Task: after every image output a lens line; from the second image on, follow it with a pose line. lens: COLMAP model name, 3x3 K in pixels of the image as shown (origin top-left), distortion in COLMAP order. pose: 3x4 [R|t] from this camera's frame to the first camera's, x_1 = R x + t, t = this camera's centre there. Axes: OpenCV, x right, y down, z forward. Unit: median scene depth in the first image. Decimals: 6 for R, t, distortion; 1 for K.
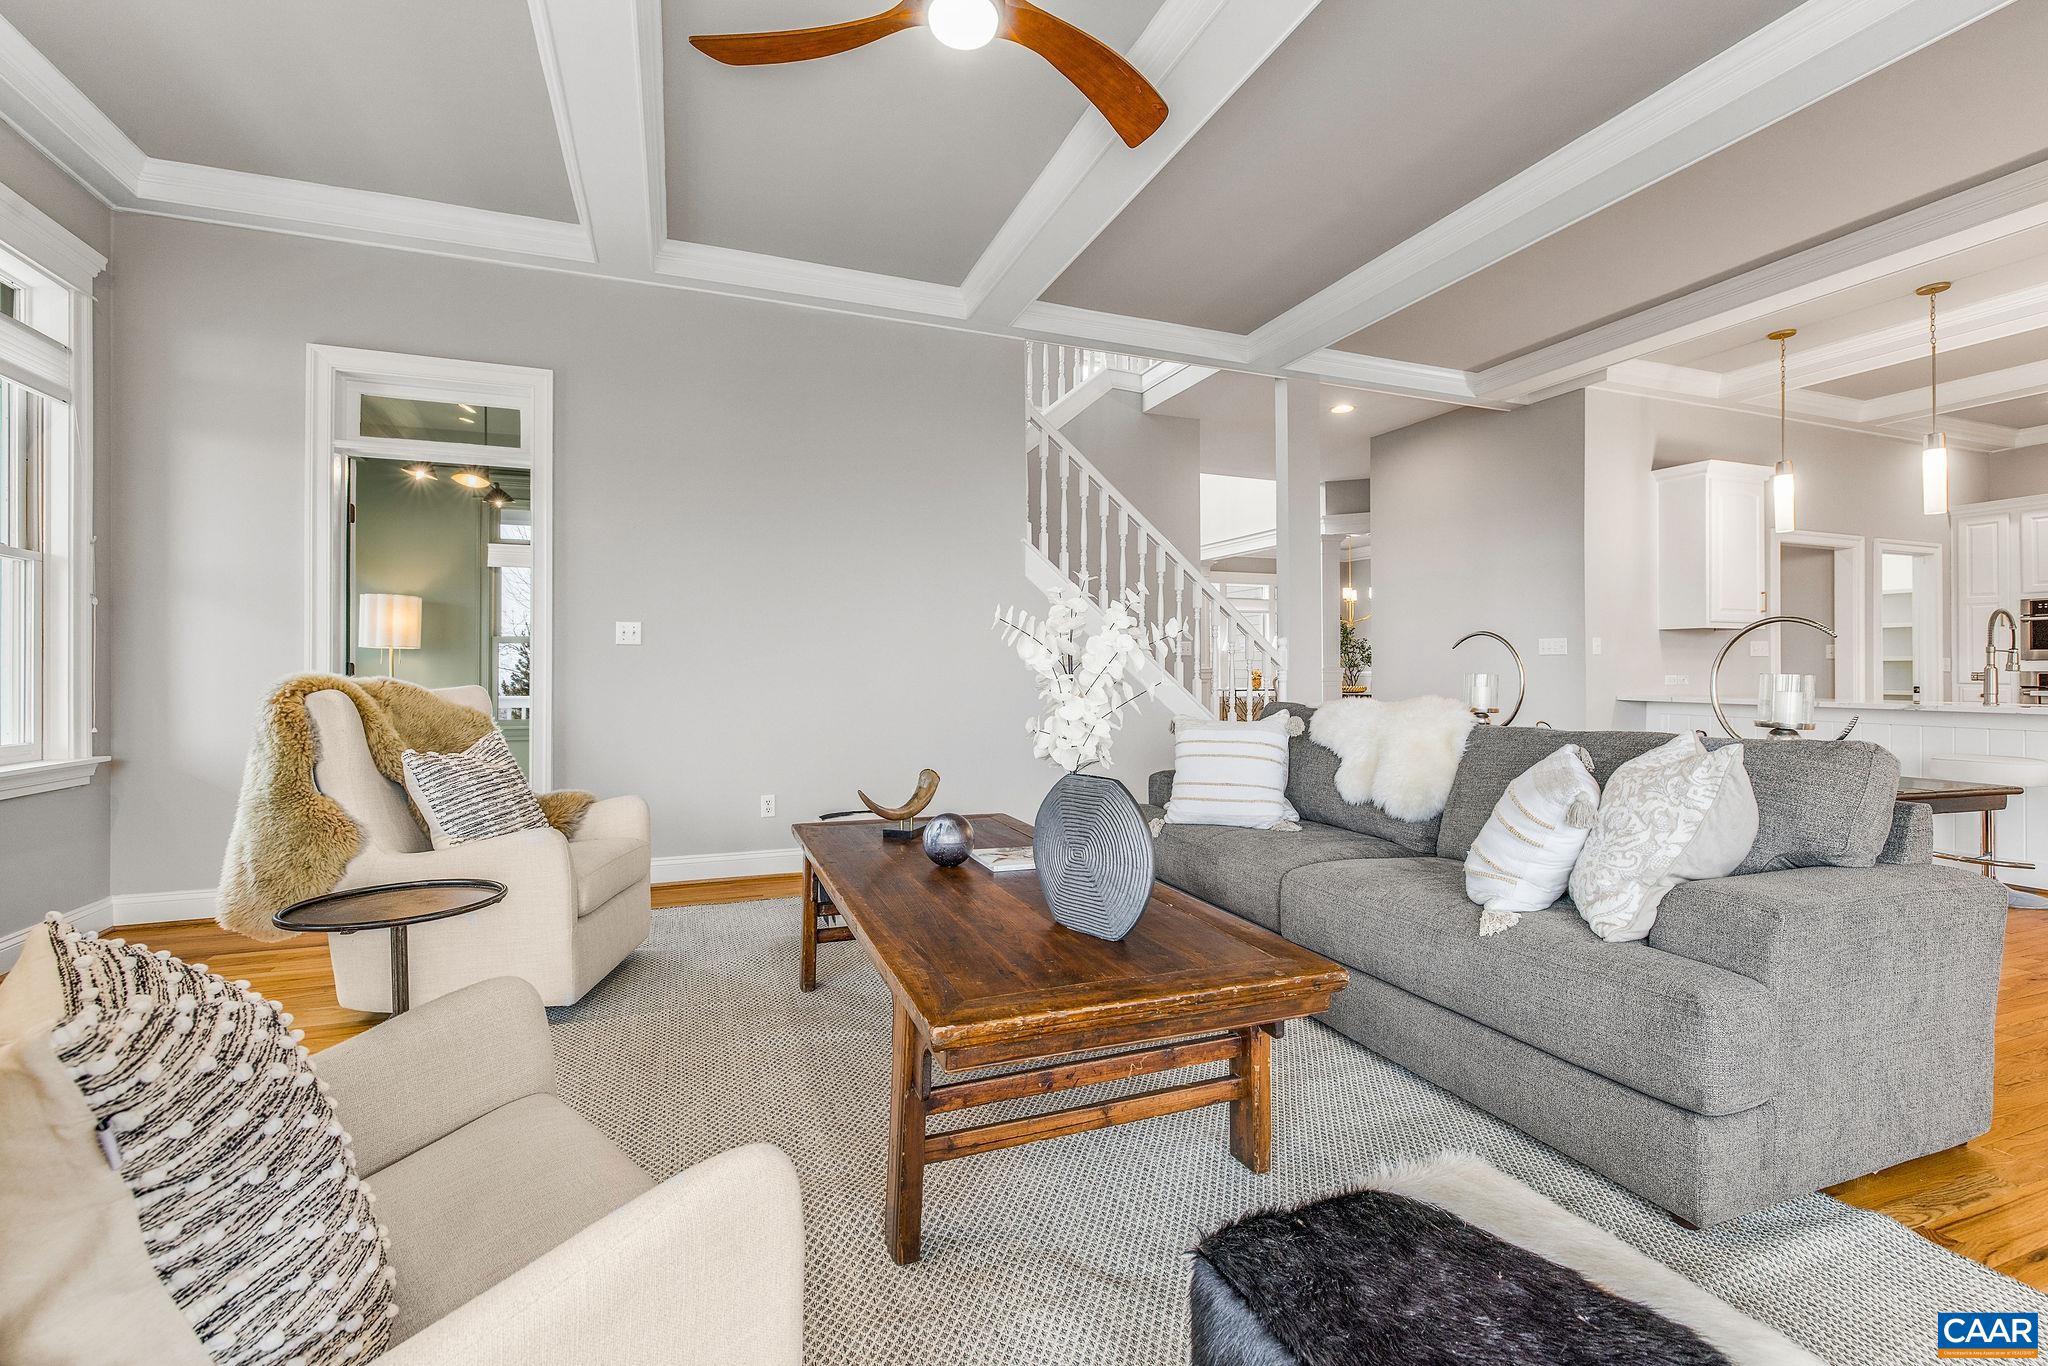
lens RADIAL K [[879.7, 0, 1011.1], [0, 879.7, 665.7], [0, 0, 1]] dist [-0.001458, -0.000219]
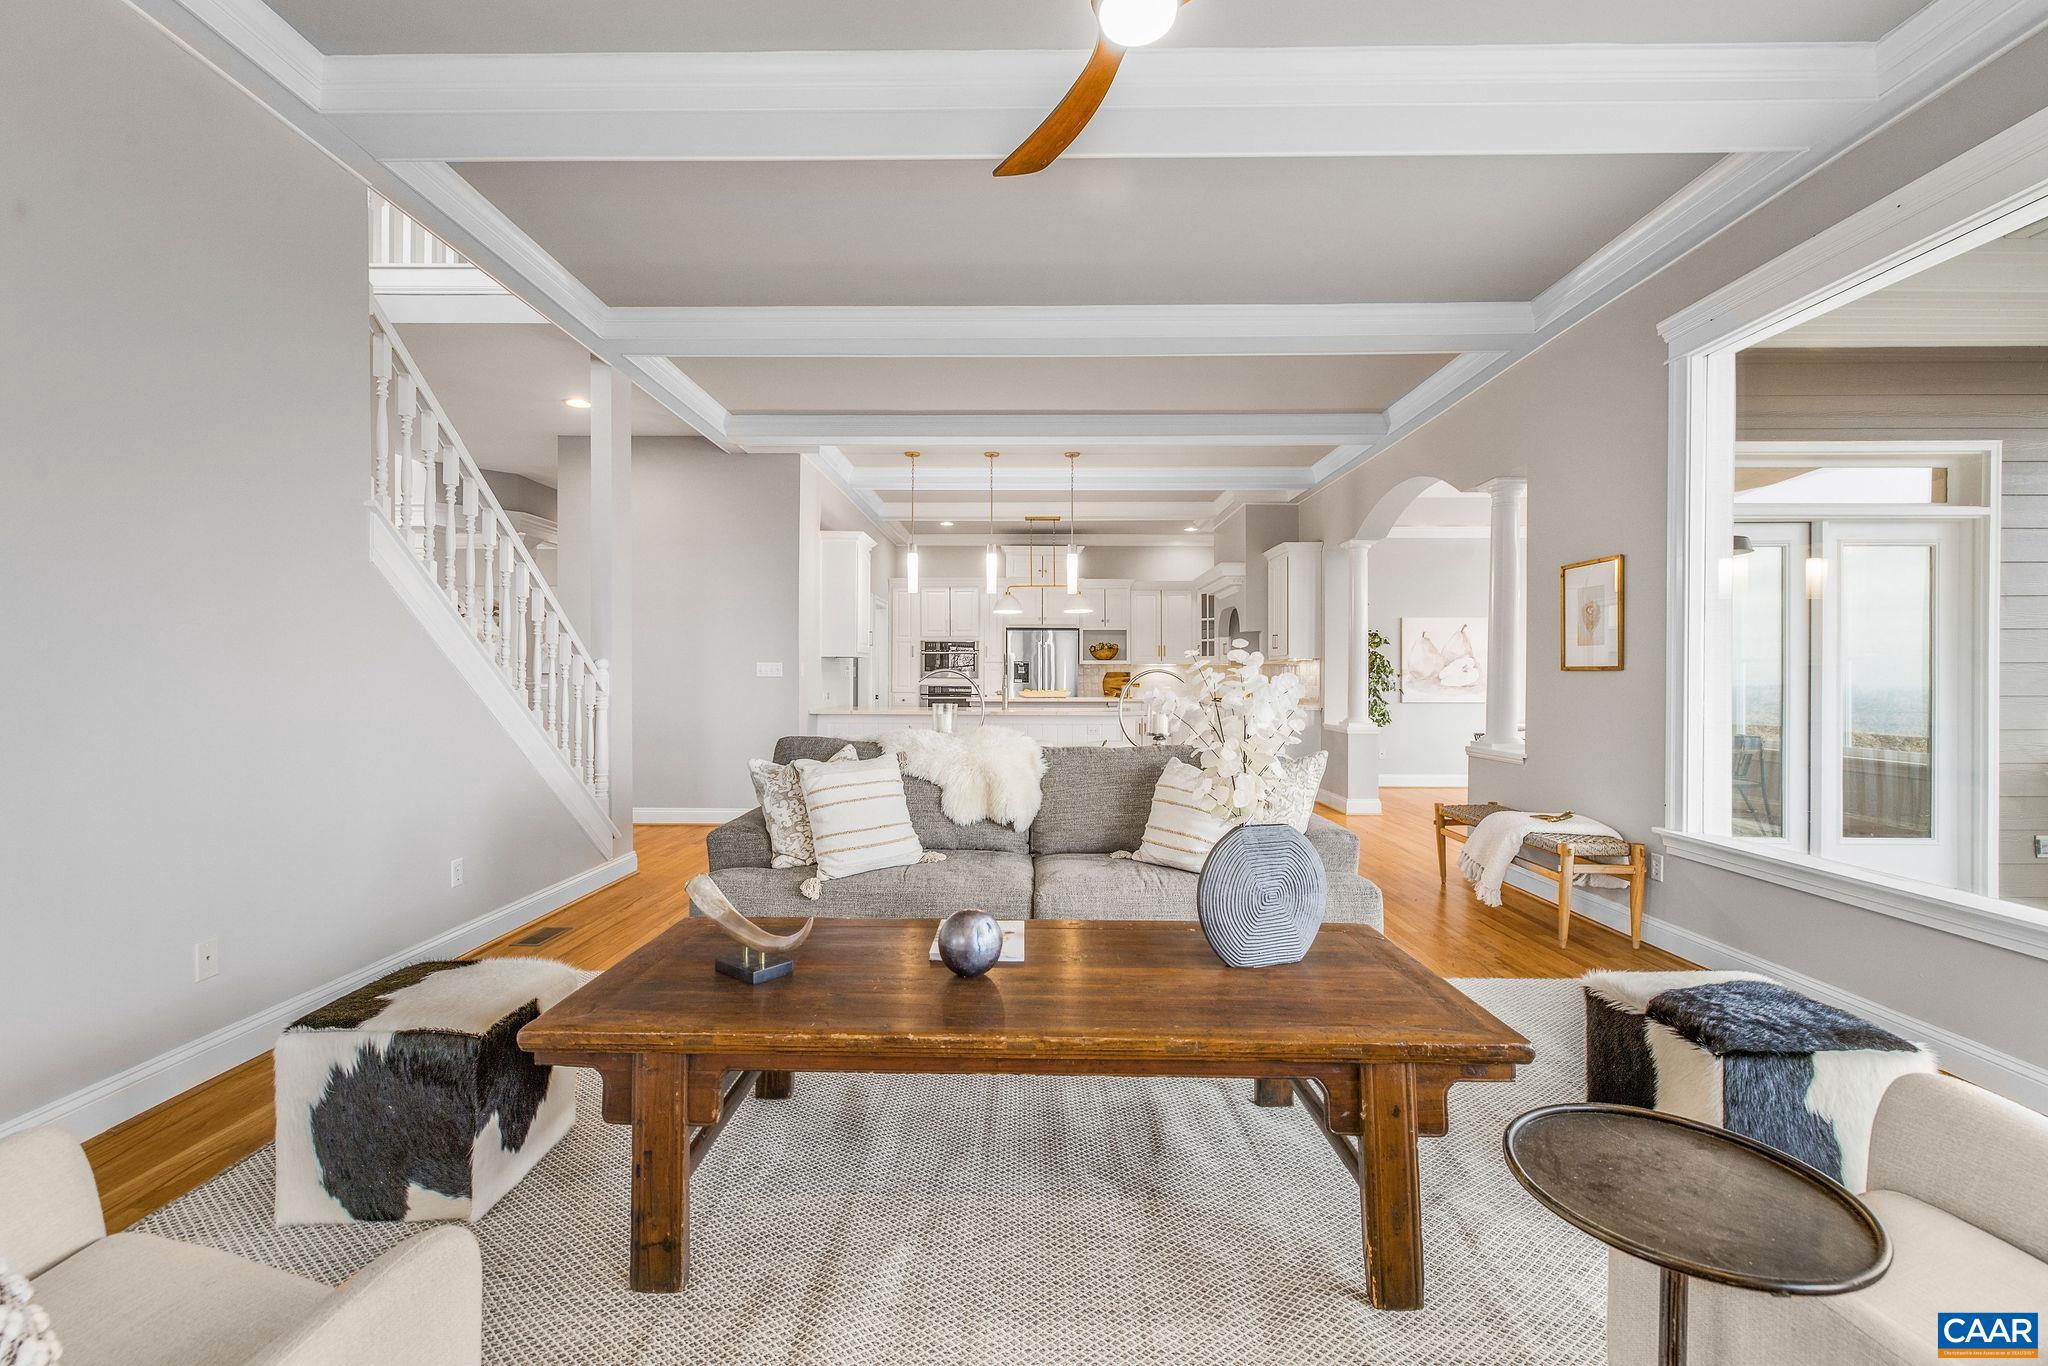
lens RADIAL K [[866.4, 0, 1017.5], [0, 866.4, 675.1], [0, 0, 1]] dist [0.000292, 0.000371]
pose [[0.365981, 0.000470, 0.930622, -0.341473], [-0.009173, 0.999953, 0.003102, -0.021514], [-0.930577, -0.009672, 0.365969, 0.288584]]
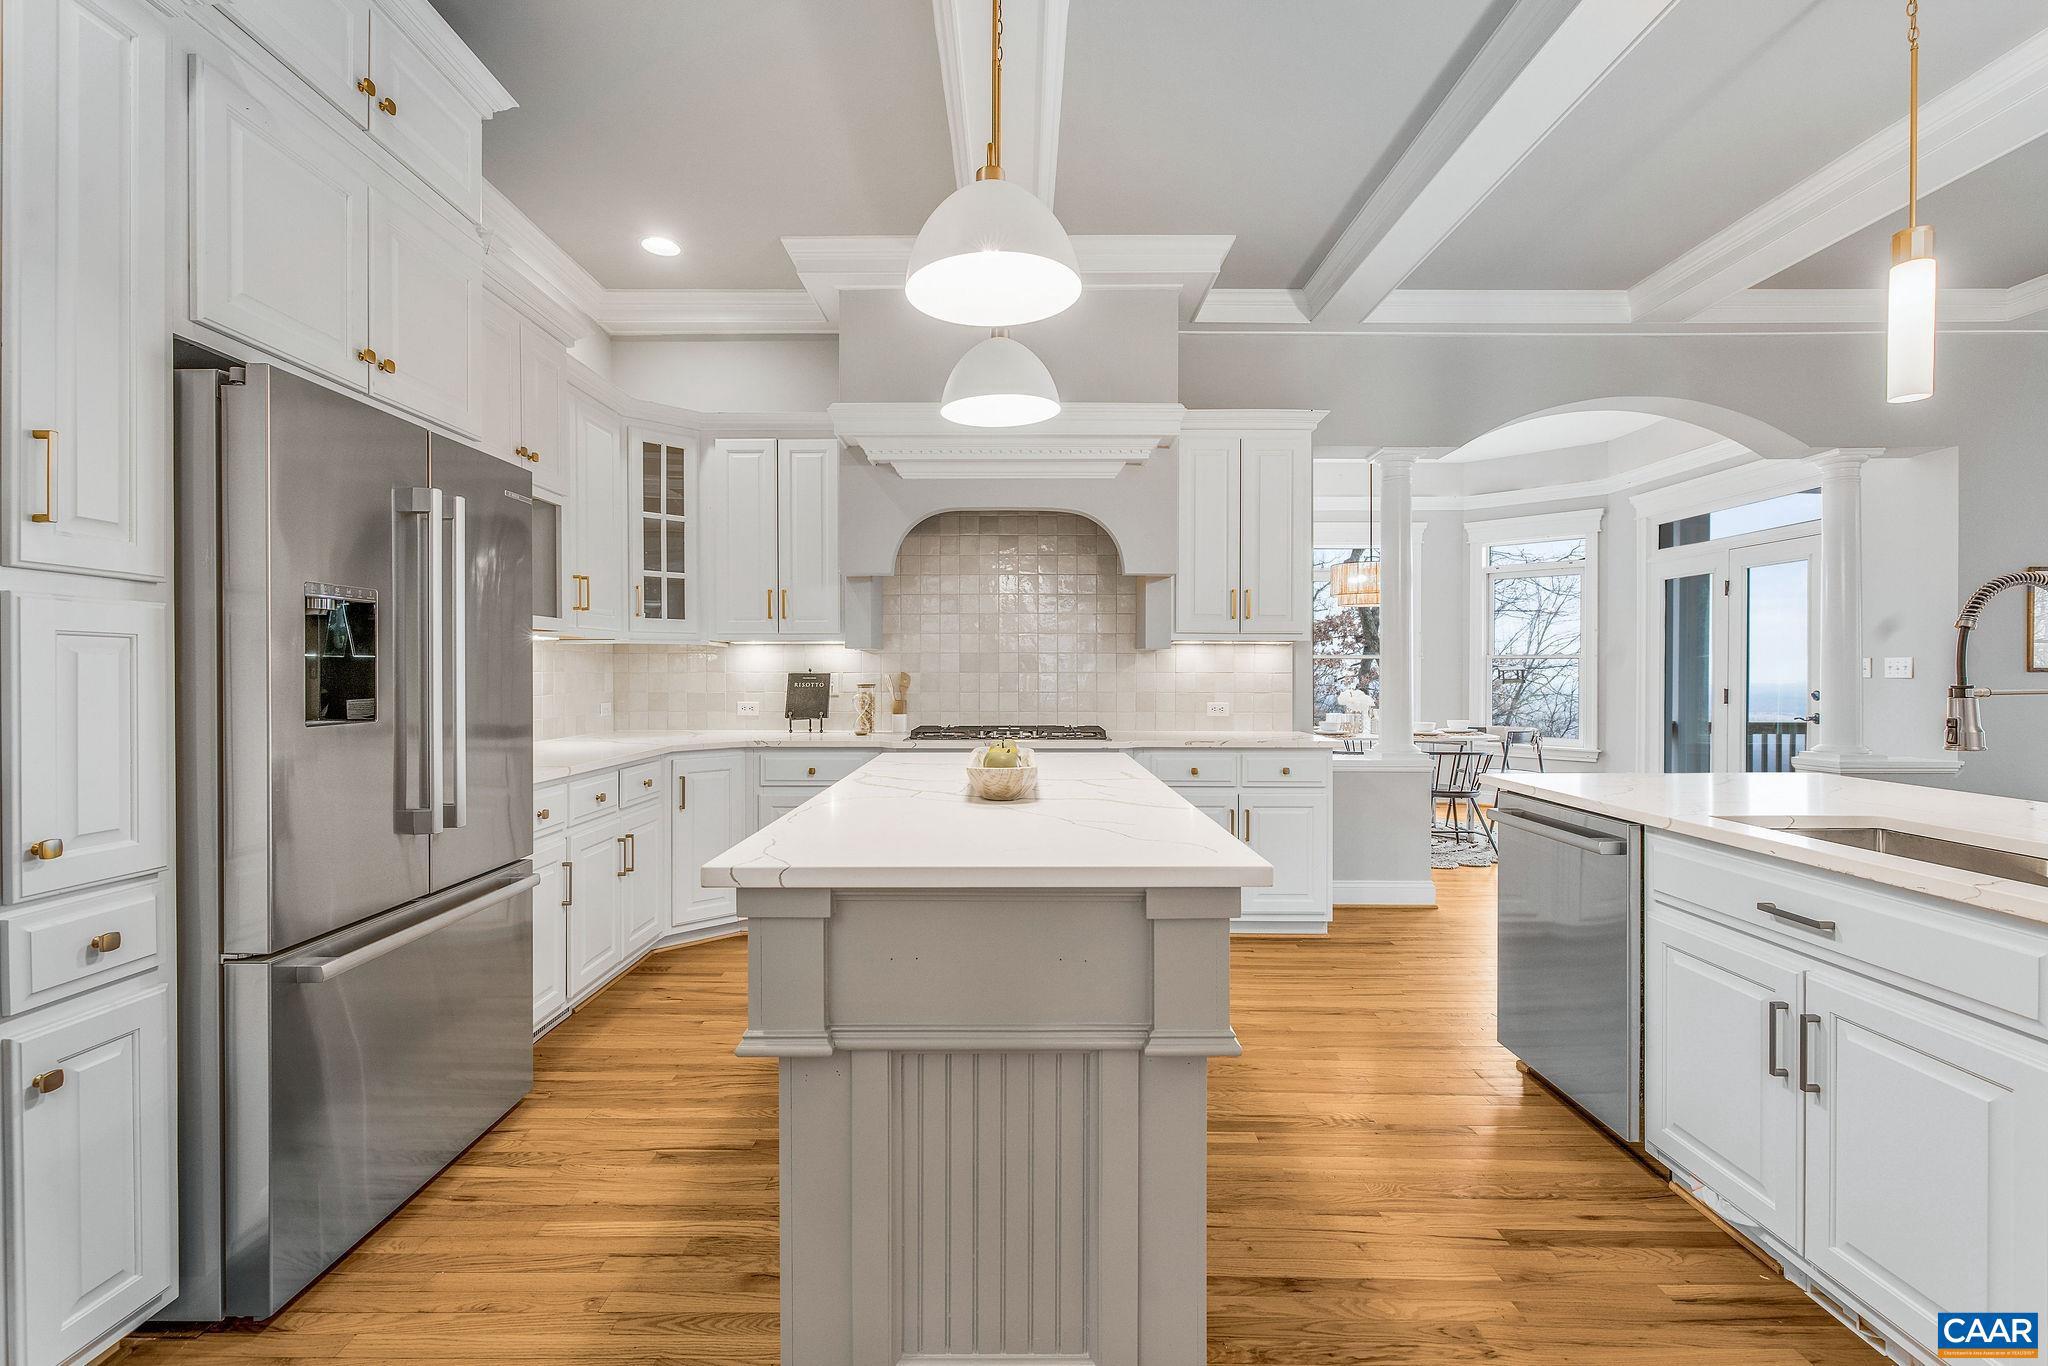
lens RADIAL K [[910.5, 0, 1019.5], [0, 910.5, 677.2], [0, 0, 1]] dist [-0.000452, -0.000158]
pose [[-0.935054, -0.005437, 0.354463, 1.102064], [-0.005578, 0.999984, 0.000625, -0.017146], [-0.354461, -0.001393, -0.935070, 1.193774]]
